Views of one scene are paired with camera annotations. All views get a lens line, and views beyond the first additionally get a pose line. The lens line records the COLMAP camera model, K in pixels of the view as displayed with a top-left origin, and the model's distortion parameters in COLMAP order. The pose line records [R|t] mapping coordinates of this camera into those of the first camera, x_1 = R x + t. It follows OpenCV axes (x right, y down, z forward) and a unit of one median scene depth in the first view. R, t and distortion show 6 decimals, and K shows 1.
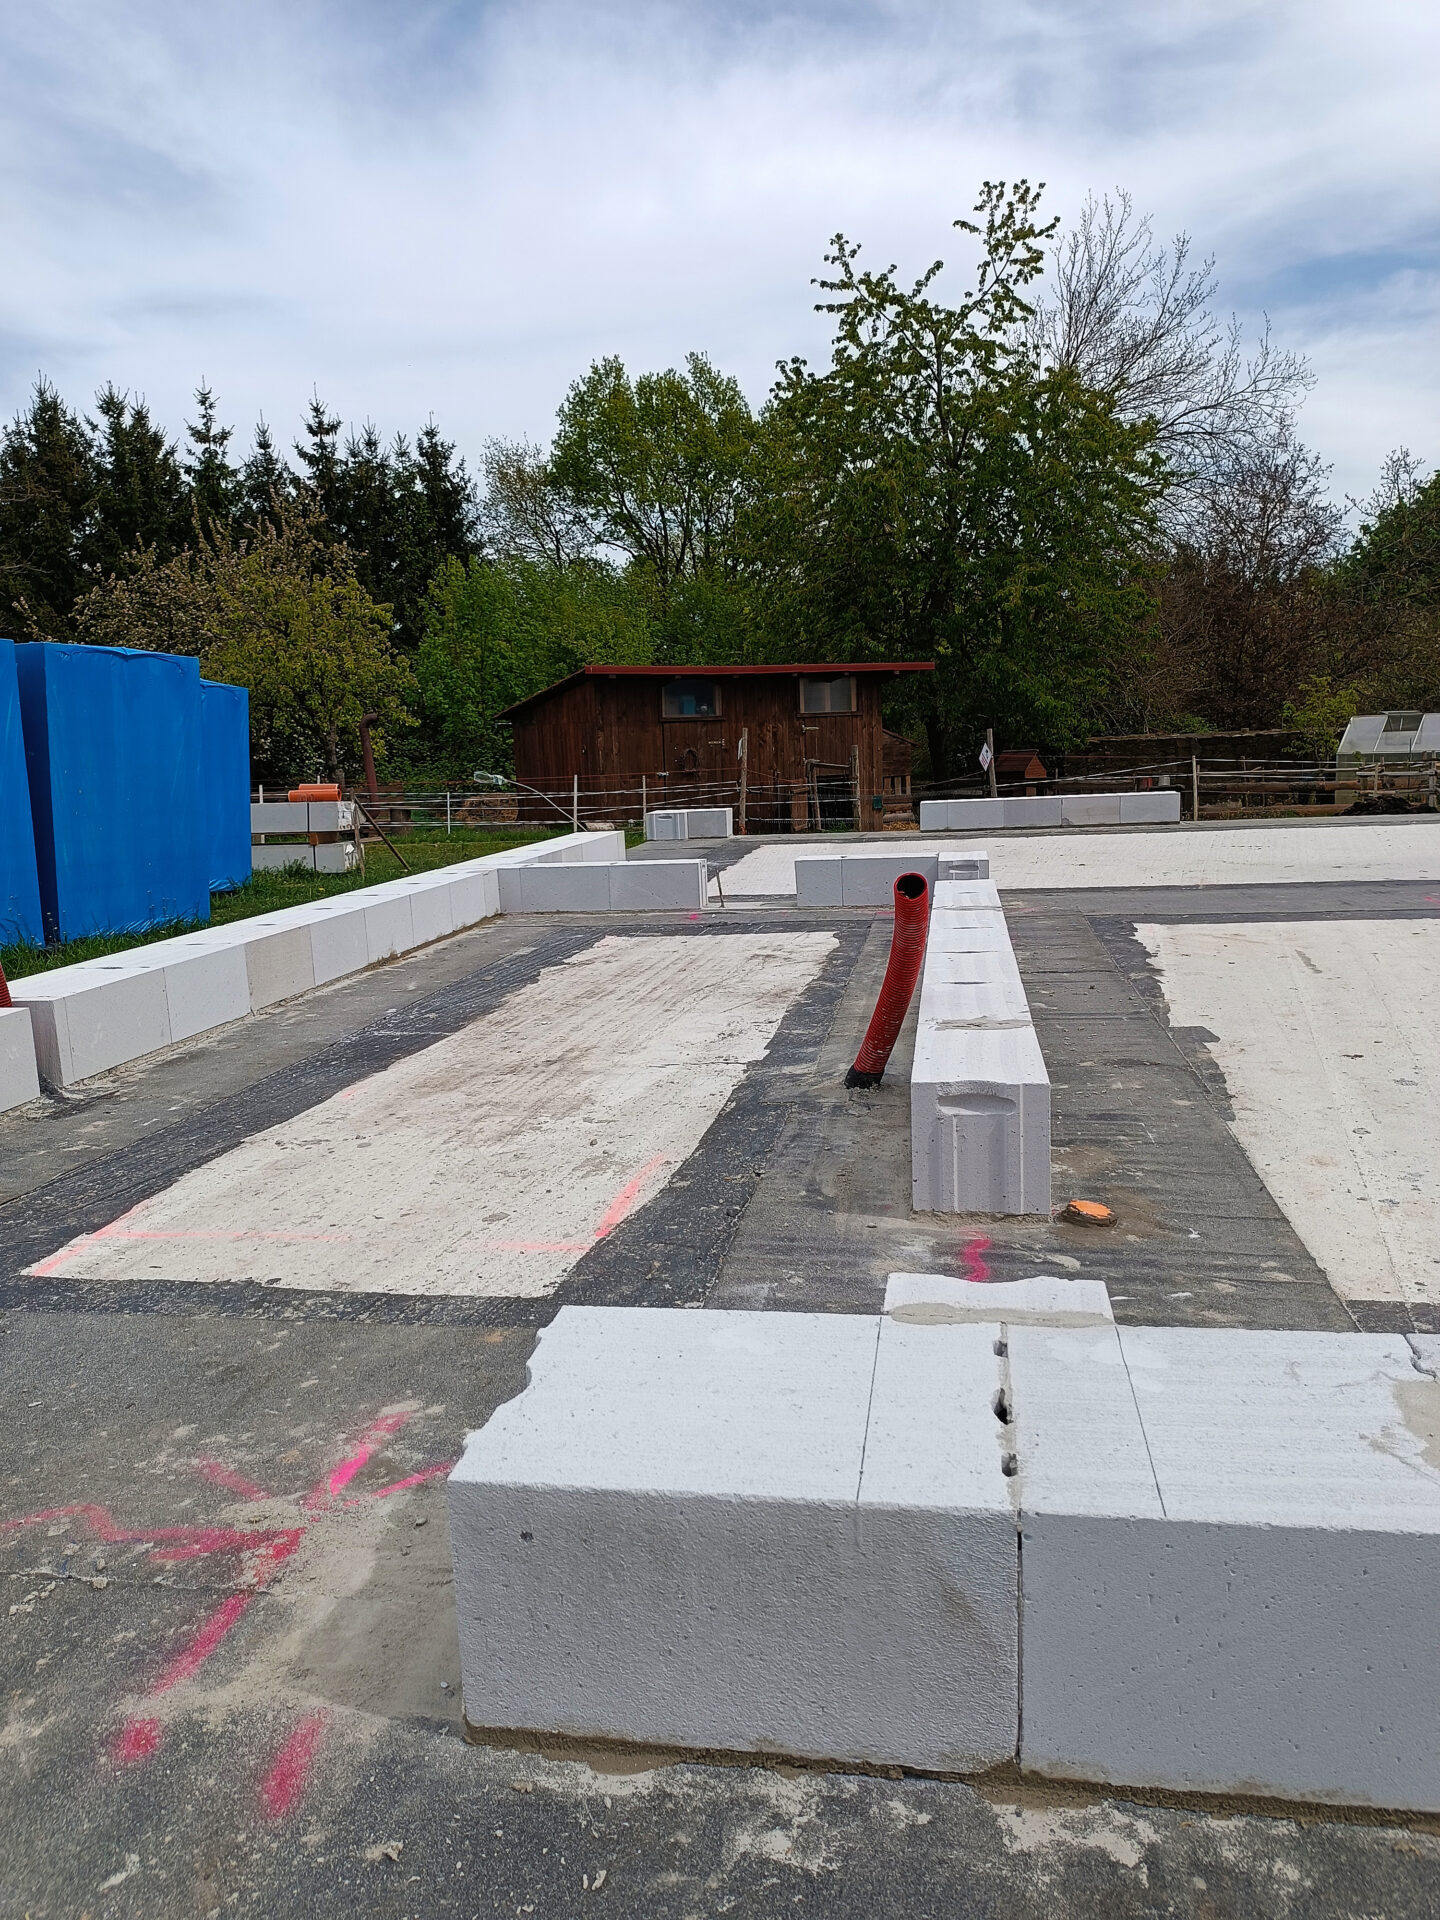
lens RADIAL K [[1408.5, 0, 719.7], [0, 1408.5, 990.6], [0, 0, 1]] dist [-0.001353, -0.002192]
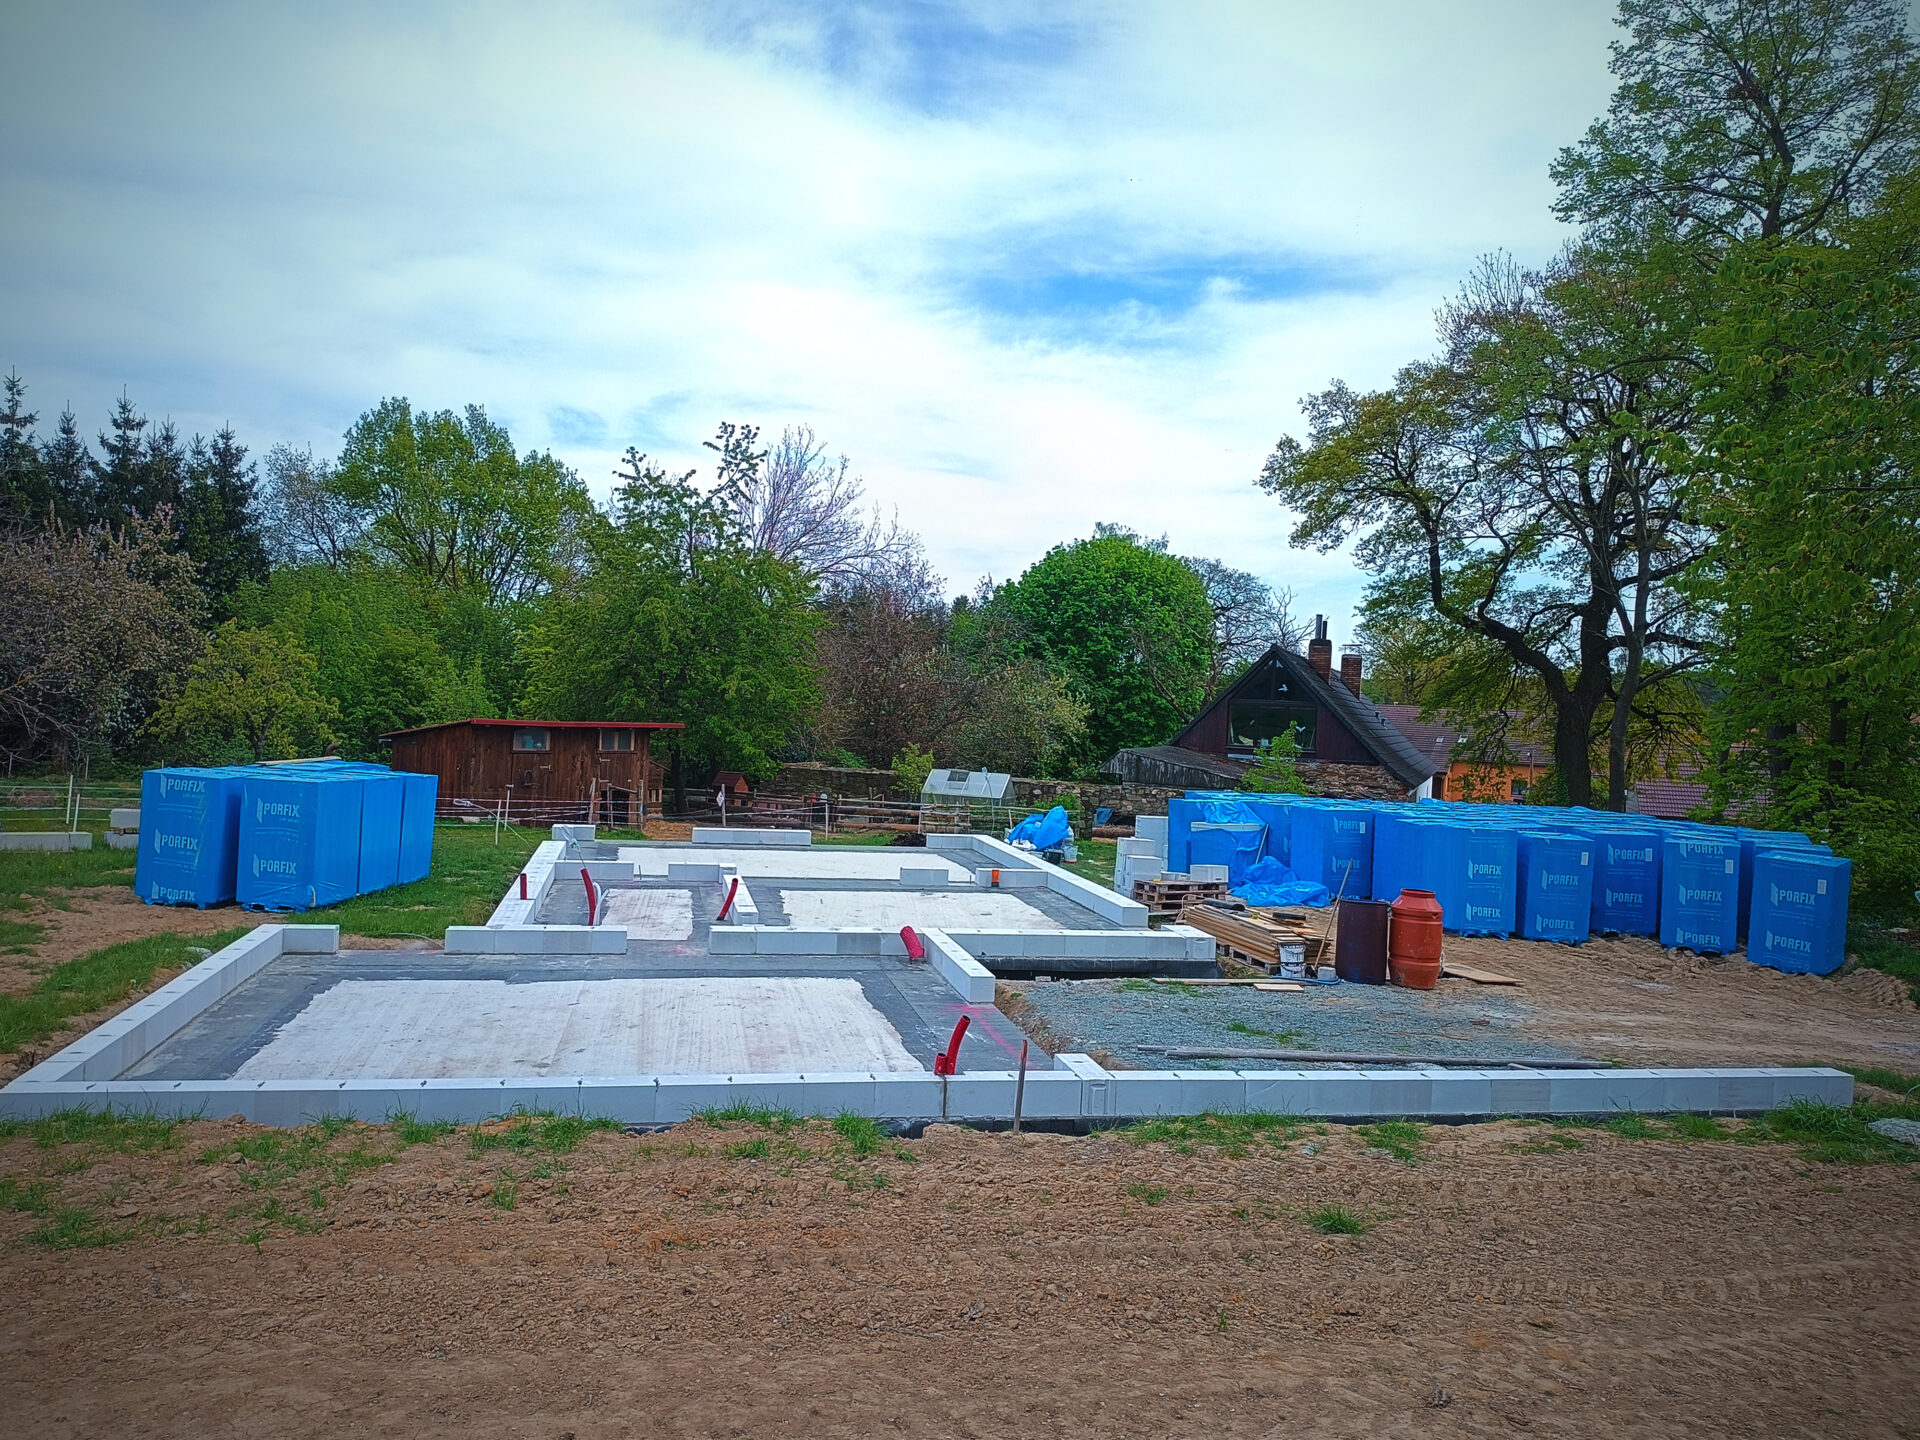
lens RADIAL K [[1565.3, 0, 960.0], [0, 1565.3, 720.0], [0, 0, 1]] dist [-0.084999, -0.005956]
pose [[0.932270, 0.065509, 0.355781, -0.148984], [-0.009601, 0.987602, -0.156688, 0.030076], [-0.361635, 0.142659, 0.921341, -0.598573]]
